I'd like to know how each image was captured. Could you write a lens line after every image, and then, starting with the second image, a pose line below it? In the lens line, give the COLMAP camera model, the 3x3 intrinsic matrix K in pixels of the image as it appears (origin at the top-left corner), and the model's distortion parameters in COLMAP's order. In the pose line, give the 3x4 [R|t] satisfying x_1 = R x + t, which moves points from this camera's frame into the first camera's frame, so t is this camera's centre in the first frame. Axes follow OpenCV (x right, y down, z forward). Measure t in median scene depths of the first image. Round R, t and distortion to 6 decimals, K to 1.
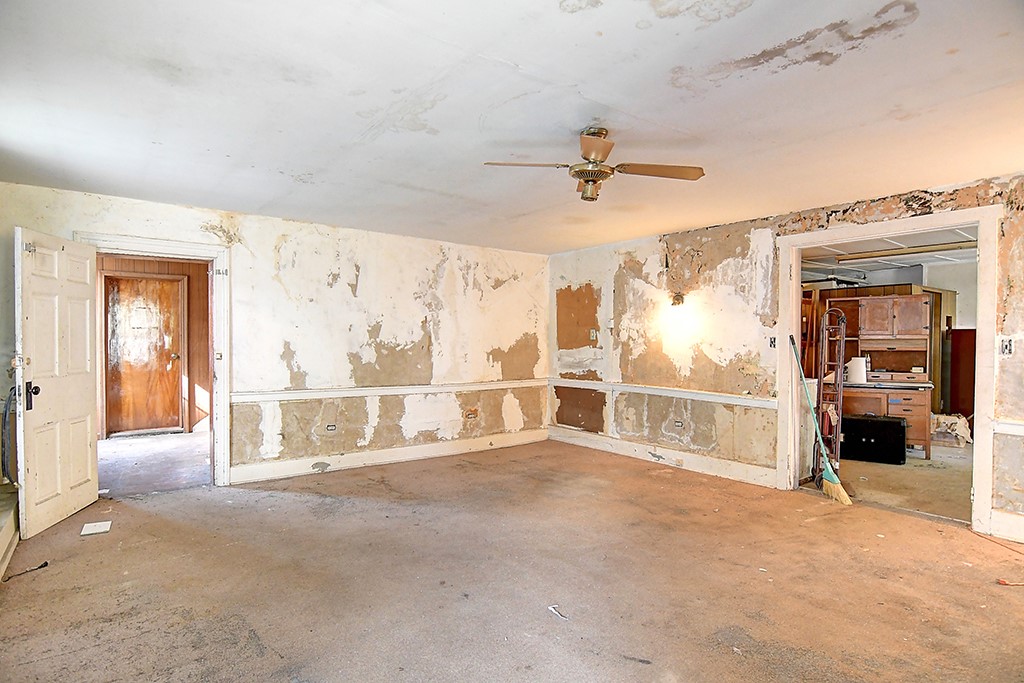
lens RADIAL K [[537.1, 0, 512.0], [0, 537.1, 341.5], [0, 0, 1]] dist [0.001583, -0.013553]
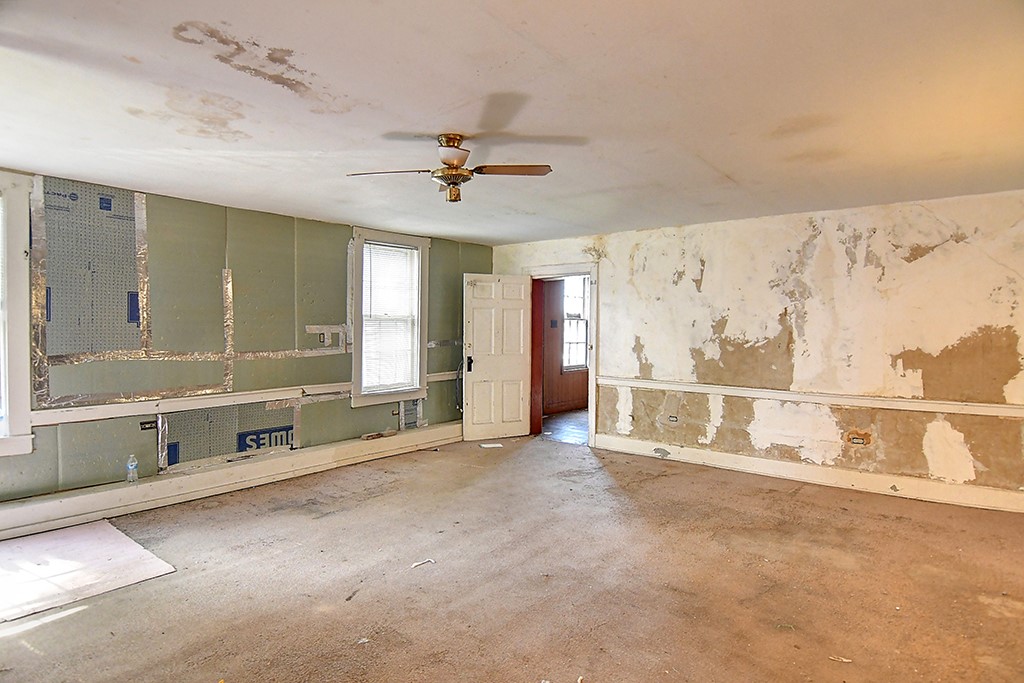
lens RADIAL K [[550.7, 0, 514.6], [0, 550.7, 341.2], [0, 0, 1]] dist [-0.001842, -0.001833]
pose [[0.258633, 0.013279, -0.965884, 0.596589], [-0.011161, 0.999880, 0.010757, 0.000464], [0.965911, 0.007998, 0.258750, 0.403227]]
